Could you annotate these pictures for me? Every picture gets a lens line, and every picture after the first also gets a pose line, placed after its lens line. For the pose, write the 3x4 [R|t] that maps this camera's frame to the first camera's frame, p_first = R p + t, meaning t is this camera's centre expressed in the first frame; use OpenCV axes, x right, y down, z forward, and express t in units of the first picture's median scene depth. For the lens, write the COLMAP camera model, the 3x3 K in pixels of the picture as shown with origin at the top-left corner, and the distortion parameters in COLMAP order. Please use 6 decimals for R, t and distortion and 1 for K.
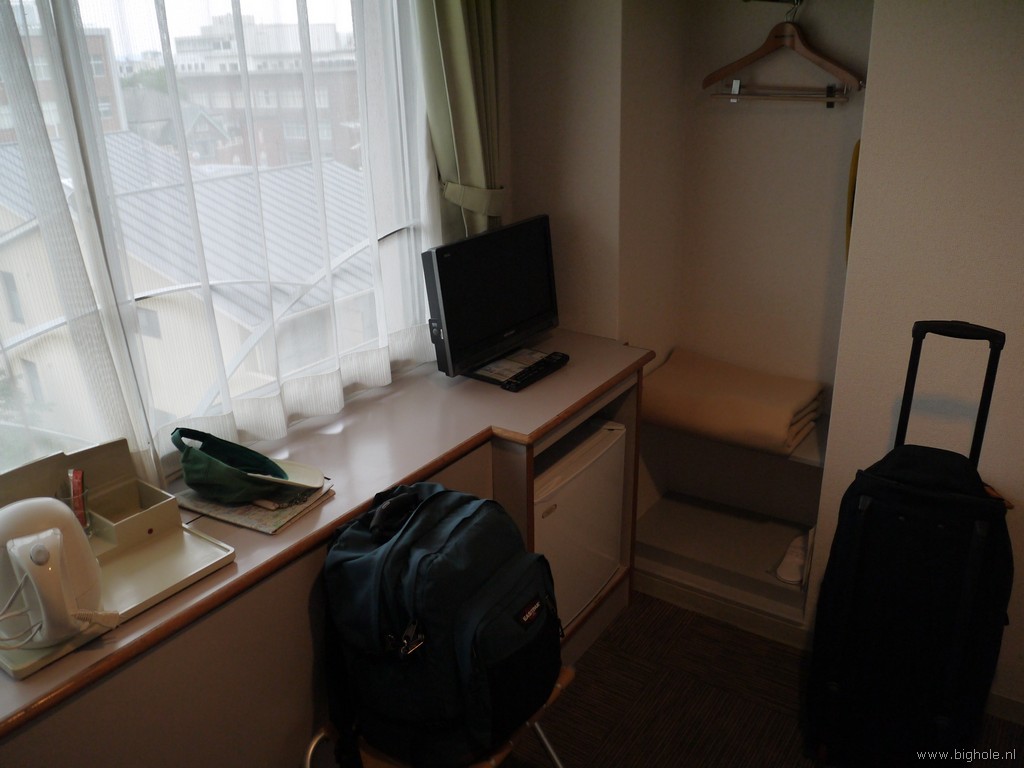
lens RADIAL K [[862.8, 0, 512.9], [0, 862.8, 388.5], [0, 0, 1]] dist [-0.029044, 0.000066]
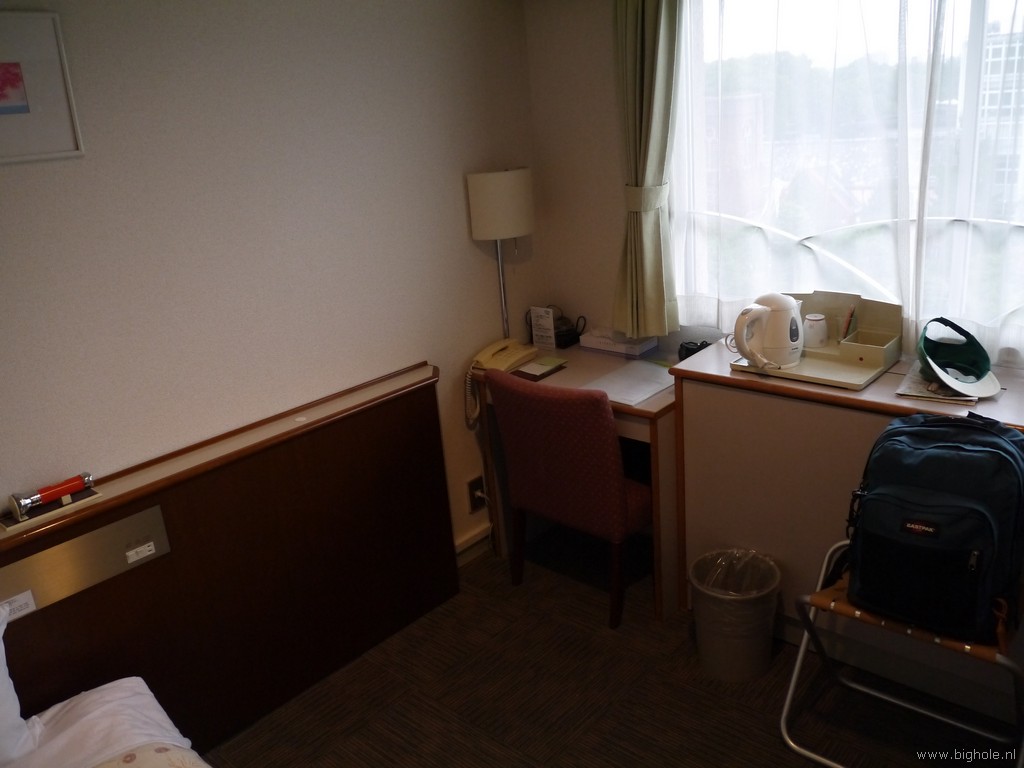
lens RADIAL K [[862.8, 0, 512.9], [0, 862.8, 388.5], [0, 0, 1]] dist [-0.029044, 0.000066]
pose [[-0.099347, 0.360889, -0.927302, 1.101458], [-0.308331, 0.874880, 0.373521, -0.172830], [0.946077, 0.323024, 0.024357, 0.390027]]
